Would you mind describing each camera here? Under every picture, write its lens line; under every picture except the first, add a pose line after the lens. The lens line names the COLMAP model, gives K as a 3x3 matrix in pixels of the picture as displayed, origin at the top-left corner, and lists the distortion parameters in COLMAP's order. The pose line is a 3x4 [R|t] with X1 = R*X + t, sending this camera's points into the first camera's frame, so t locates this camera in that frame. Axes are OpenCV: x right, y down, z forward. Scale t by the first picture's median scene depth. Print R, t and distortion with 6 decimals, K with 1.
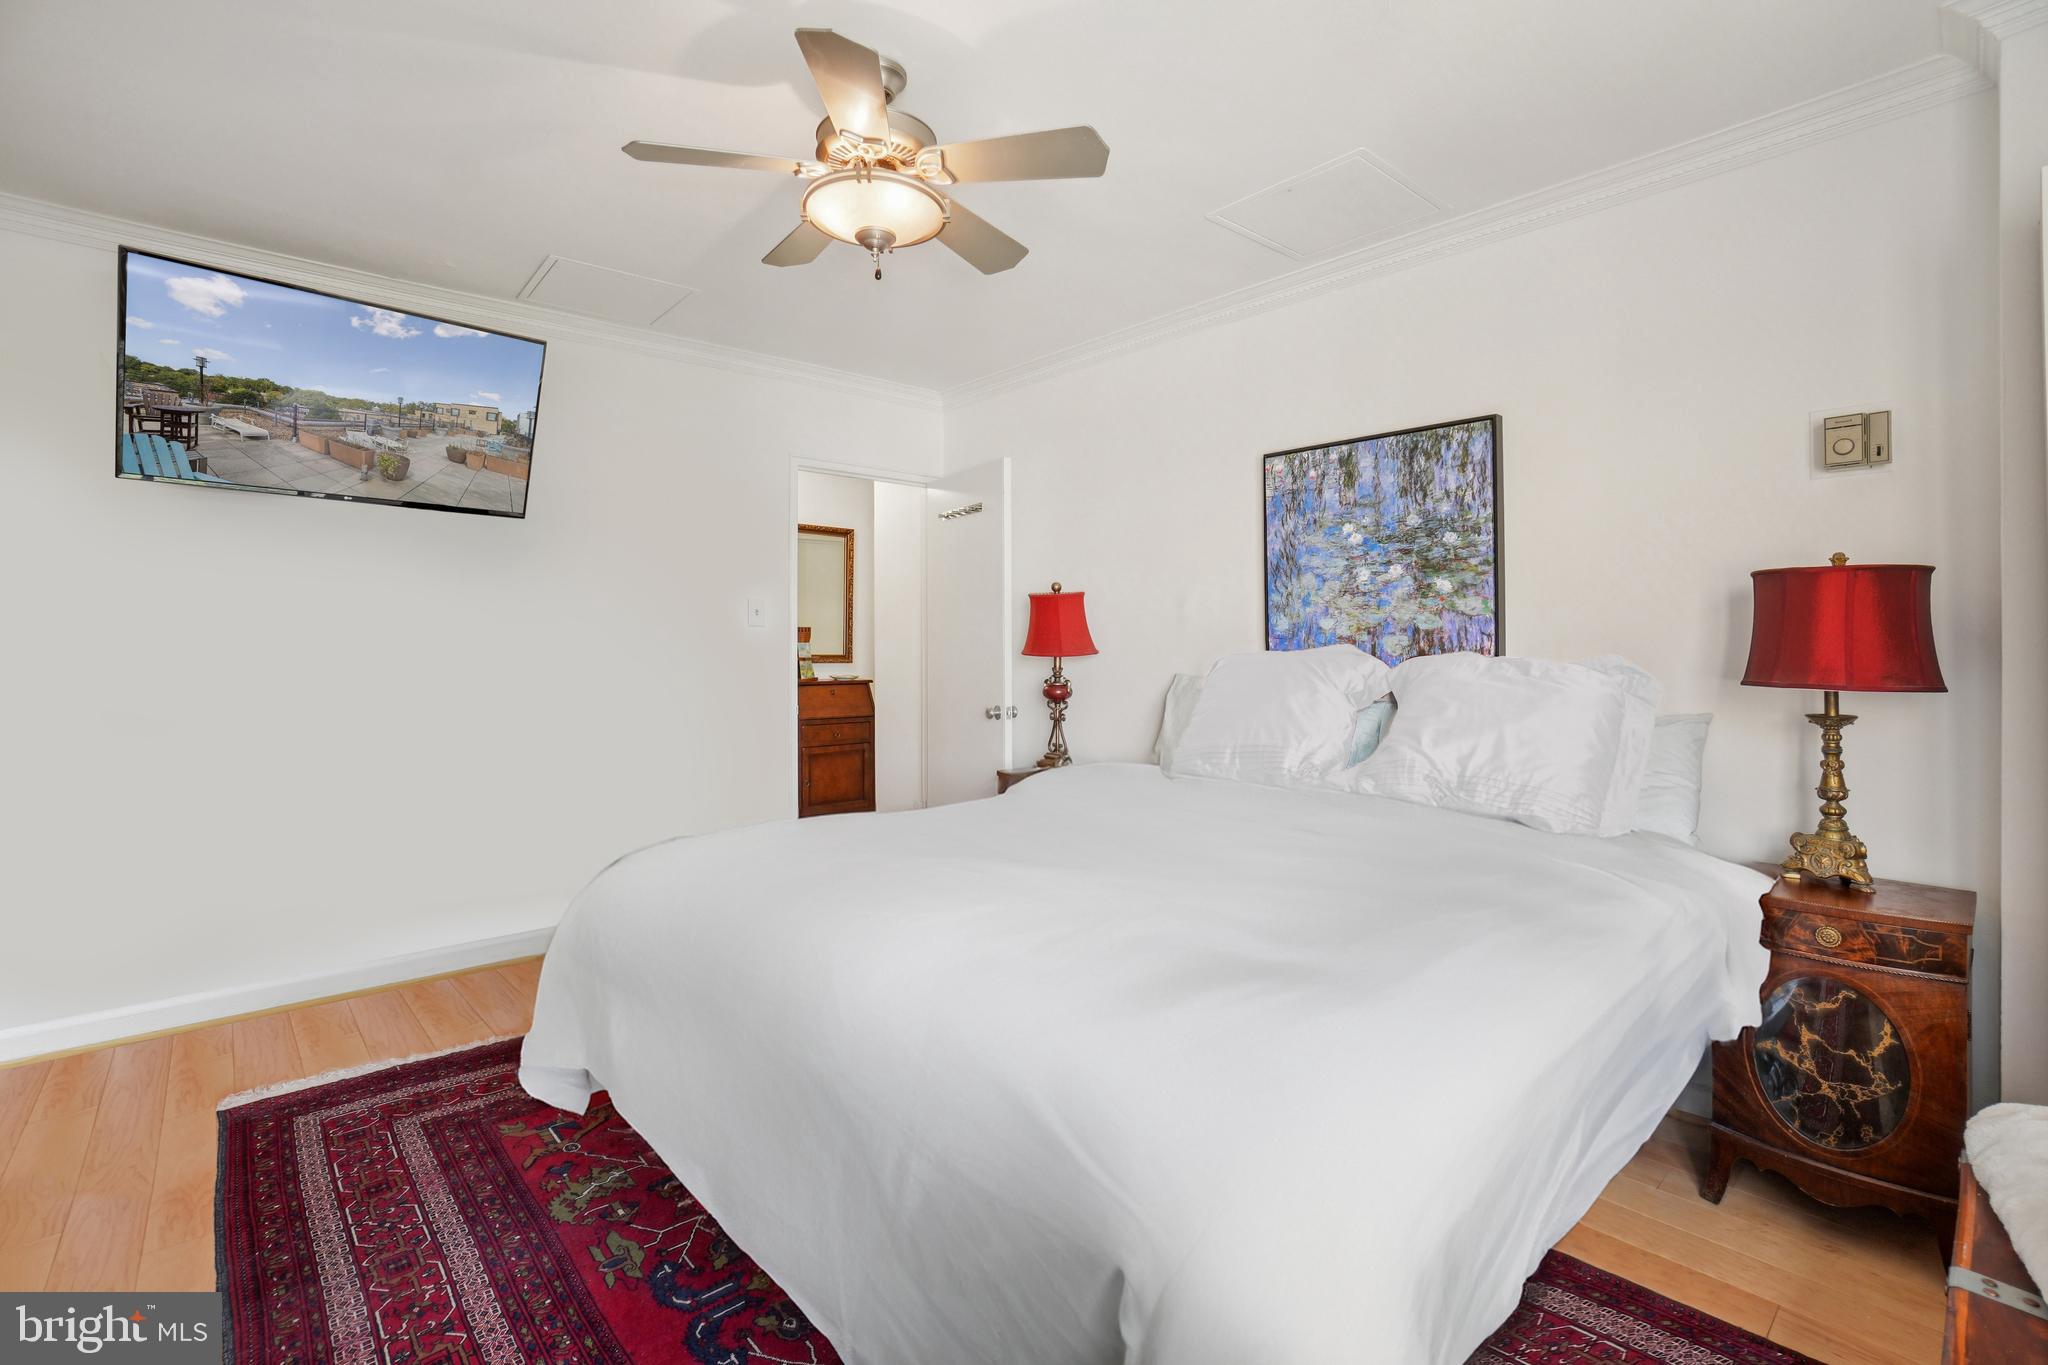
lens RADIAL K [[931.3, 0, 1063.1], [0, 931.3, 630.3], [0, 0, 1]] dist [-0.004645, 0.000645]
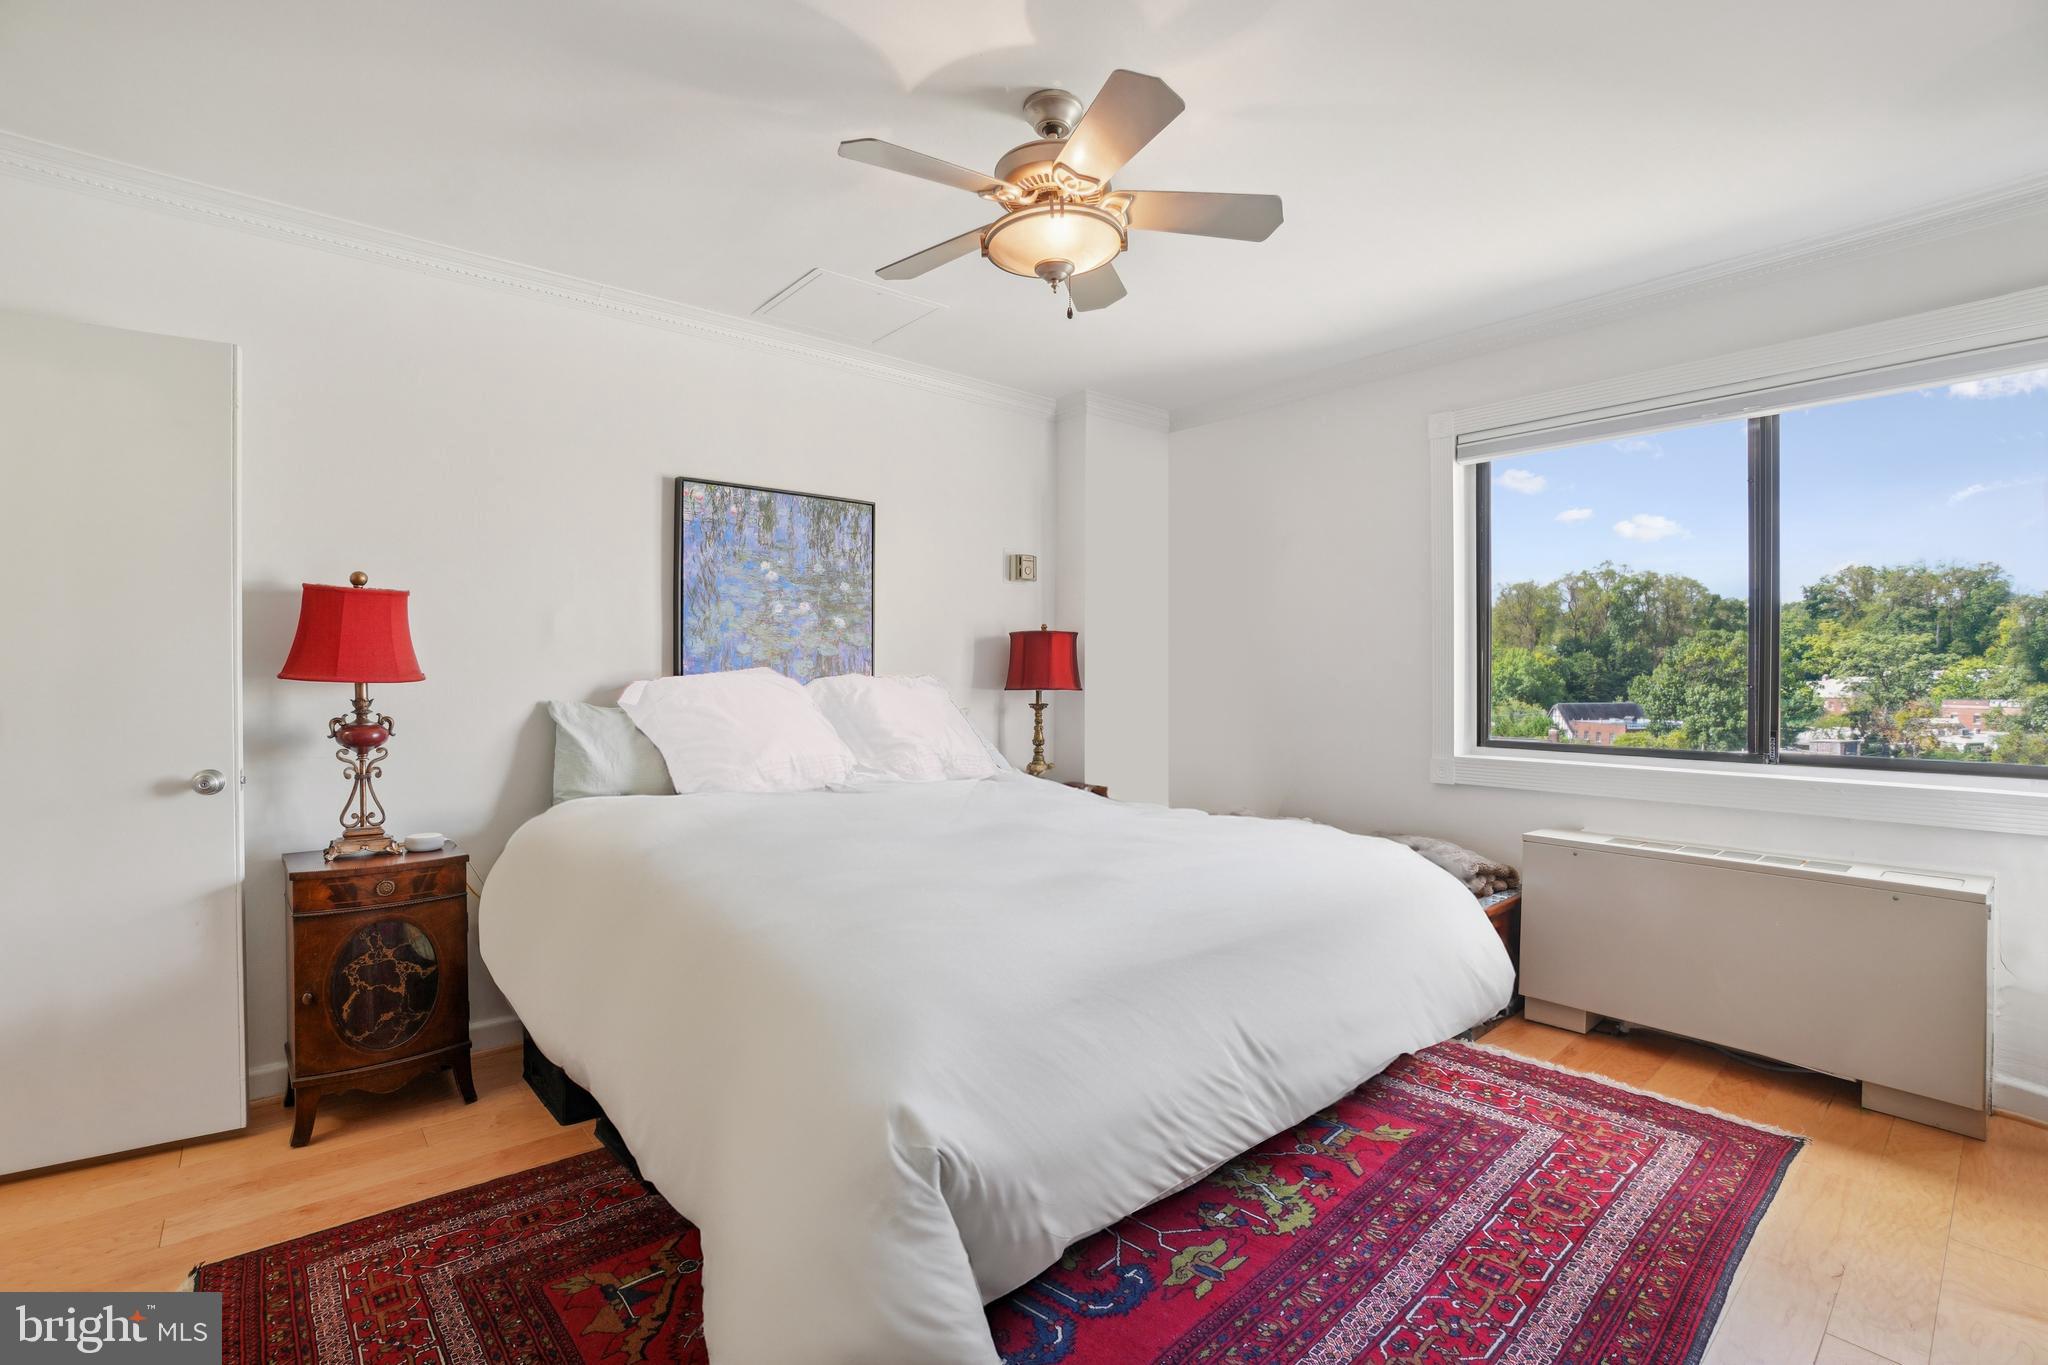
lens RADIAL K [[931.3, 0, 1036.8], [0, 931.3, 685.9], [0, 0, 1]] dist [-0.004645, 0.000645]
pose [[0.069275, -0.022303, 0.997348, -0.867475], [-0.026531, 0.999355, 0.024191, 0.002111], [-0.997245, -0.028136, 0.068639, 0.619301]]
